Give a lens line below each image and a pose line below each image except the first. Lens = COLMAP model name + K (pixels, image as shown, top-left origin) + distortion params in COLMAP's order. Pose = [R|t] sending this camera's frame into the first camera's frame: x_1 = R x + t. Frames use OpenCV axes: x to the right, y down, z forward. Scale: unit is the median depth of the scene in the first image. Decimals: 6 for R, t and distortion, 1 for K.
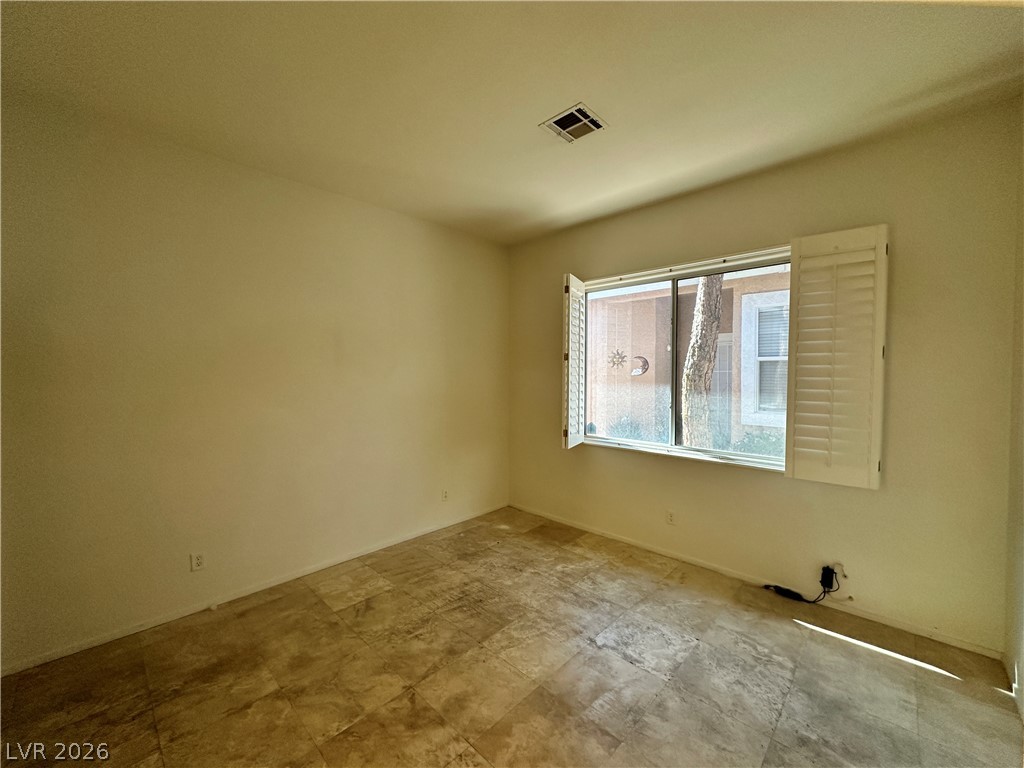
lens RADIAL K [[408.3, 0, 512.6], [0, 408.3, 383.6], [0, 0, 1]] dist [-0.002147, 0.000656]
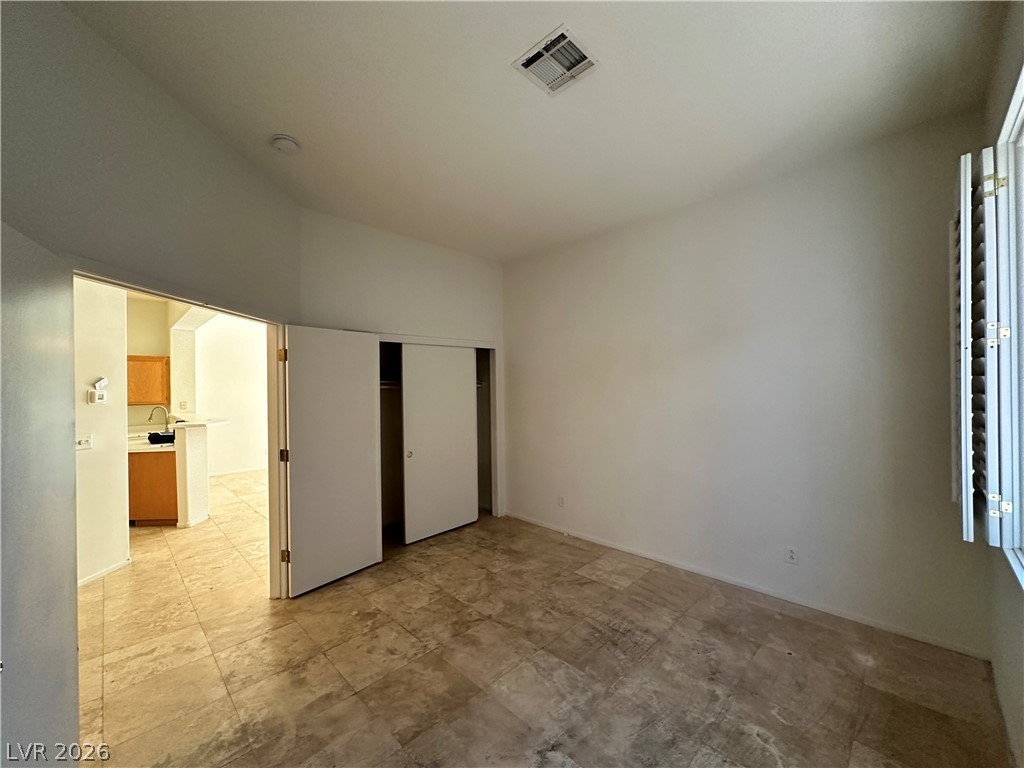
lens RADIAL K [[408.3, 0, 510.6], [0, 408.3, 383.1], [0, 0, 1]] dist [-0.002147, 0.000656]
pose [[-0.020346, -0.004762, -0.999782, 0.898488], [-0.013173, 0.999903, -0.004495, -0.013522], [0.999706, 0.013079, -0.020407, 0.899466]]
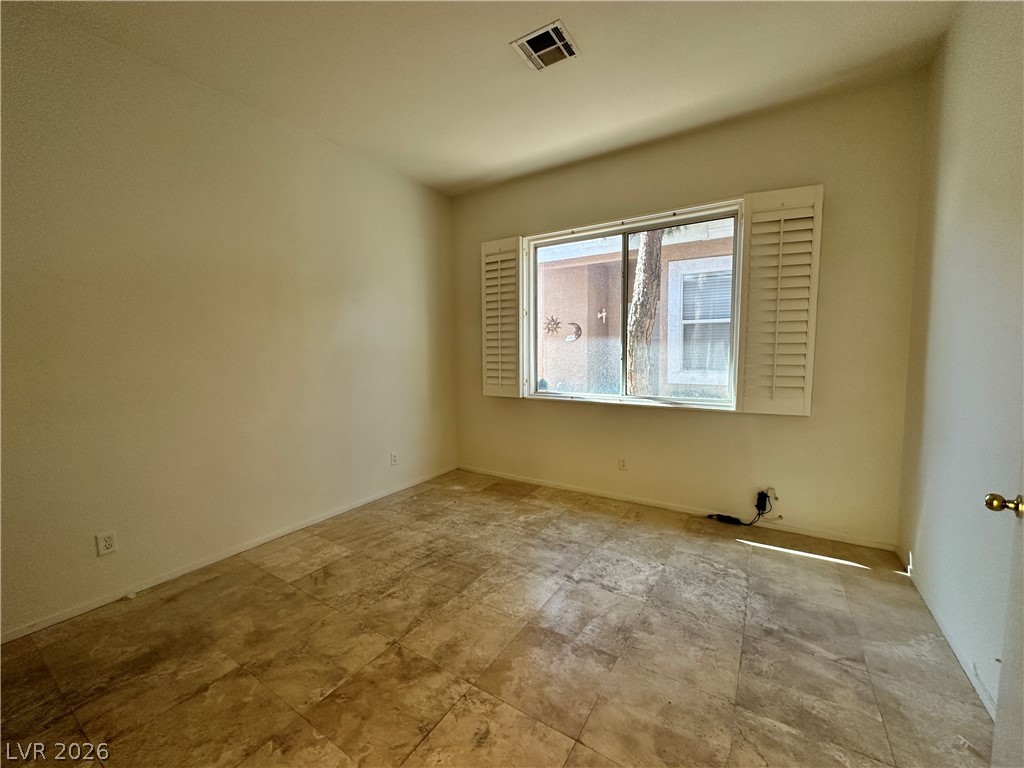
lens RADIAL K [[408.3, 0, 511.8], [0, 408.3, 383.1], [0, 0, 1]] dist [-0.002147, 0.000656]
pose [[0.980954, -0.025315, 0.192585, -0.125916], [0.015462, 0.998502, 0.052493, 0.087314], [-0.193625, -0.048515, 0.979875, 0.049715]]
